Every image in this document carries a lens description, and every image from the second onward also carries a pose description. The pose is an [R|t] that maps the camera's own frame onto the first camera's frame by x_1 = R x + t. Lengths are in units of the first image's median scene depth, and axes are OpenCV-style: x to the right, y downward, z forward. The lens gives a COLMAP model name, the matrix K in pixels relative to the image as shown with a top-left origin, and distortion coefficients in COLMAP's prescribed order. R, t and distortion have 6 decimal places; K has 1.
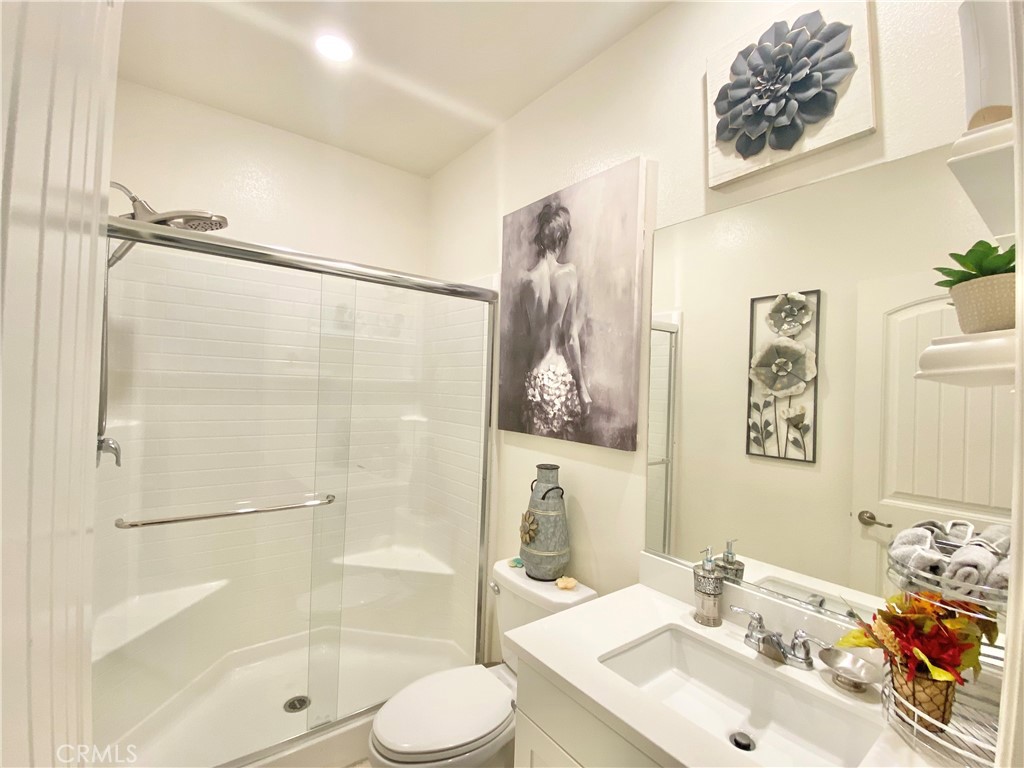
lens RADIAL K [[460.9, 0, 512.0], [0, 460.9, 384.0], [0, 0, 1]] dist [0.000410, -0.016018]
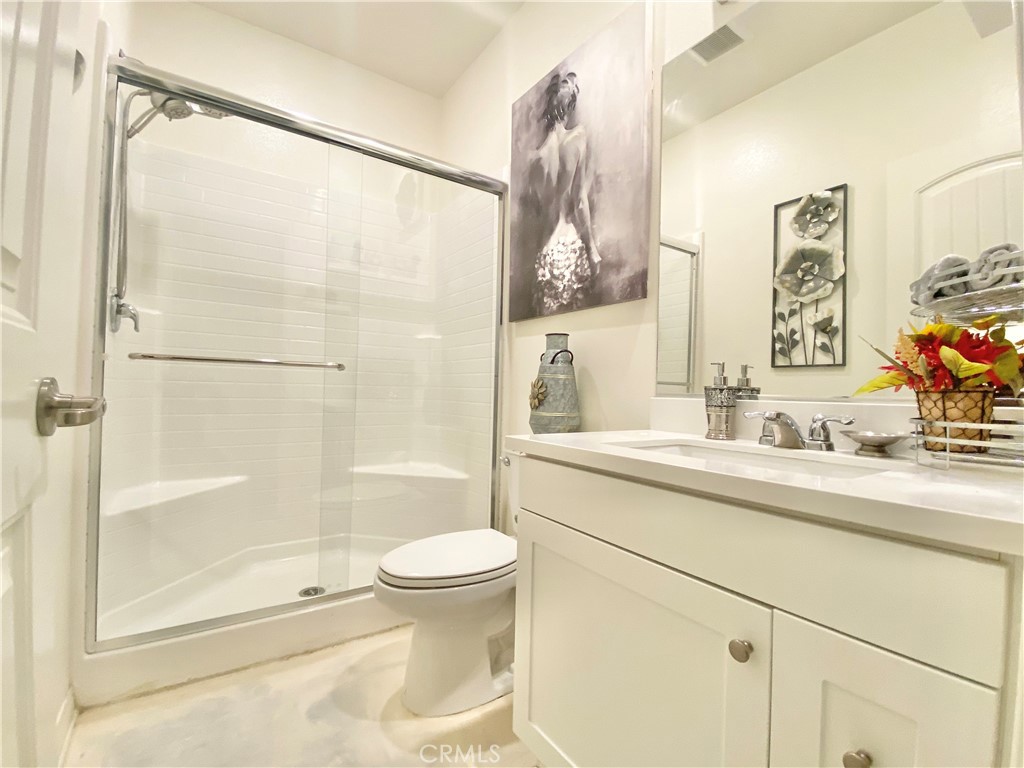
lens RADIAL K [[468.3, 0, 518.5], [0, 468.3, 385.3], [0, 0, 1]] dist [0.002470, -0.013779]
pose [[0.999175, -0.009037, -0.039597, 0.030241], [0.008821, 0.999945, -0.005612, 0.256186], [0.039646, 0.005258, 0.999200, 0.012250]]
